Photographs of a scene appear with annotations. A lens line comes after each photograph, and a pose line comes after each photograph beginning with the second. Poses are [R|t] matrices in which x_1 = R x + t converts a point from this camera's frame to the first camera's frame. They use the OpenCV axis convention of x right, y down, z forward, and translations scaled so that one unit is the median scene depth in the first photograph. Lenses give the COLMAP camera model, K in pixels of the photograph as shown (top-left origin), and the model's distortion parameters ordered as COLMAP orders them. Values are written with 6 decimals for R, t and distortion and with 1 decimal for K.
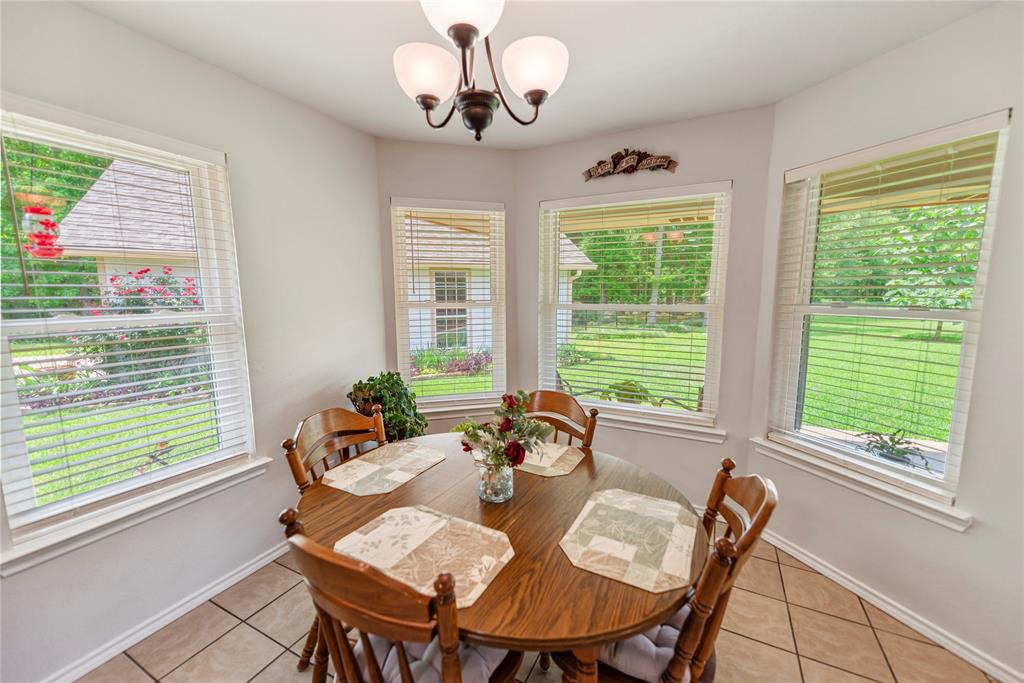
lens RADIAL K [[400.5, 0, 515.4], [0, 400.5, 341.7], [0, 0, 1]] dist [0.010221, -0.000650]
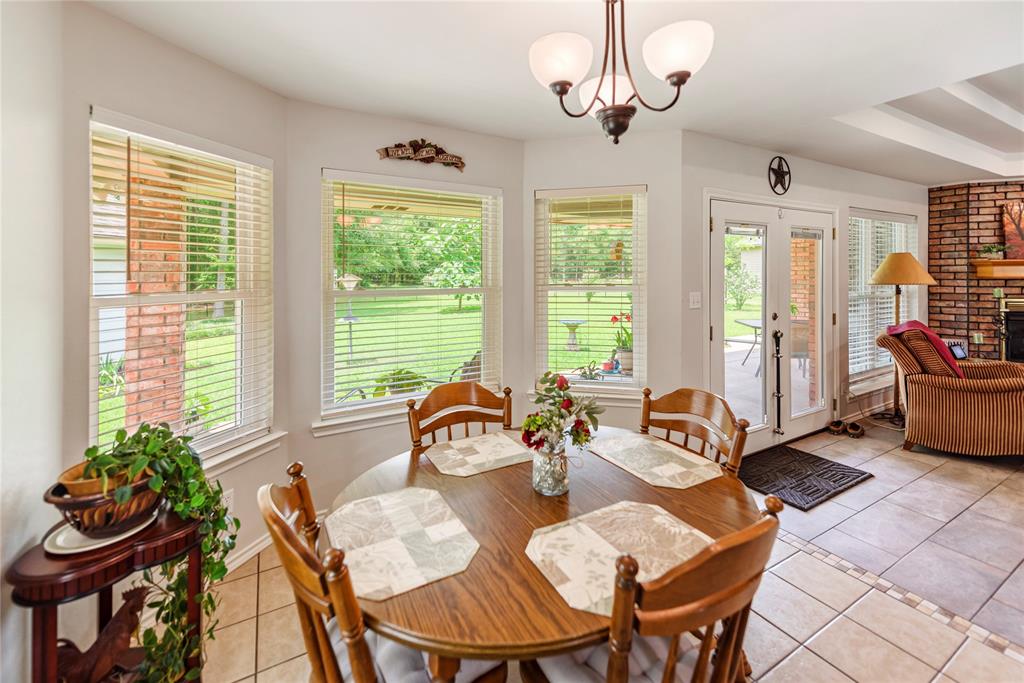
lens RADIAL K [[427.7, 0, 509.9], [0, 427.7, 274.6], [0, 0, 1]] dist [0.010598, -0.000174]
pose [[0.549182, -0.000442, 0.835703, -0.535838], [0.109792, 0.991371, -0.071625, -0.030739], [-0.828460, 0.131088, 0.544491, 0.263135]]
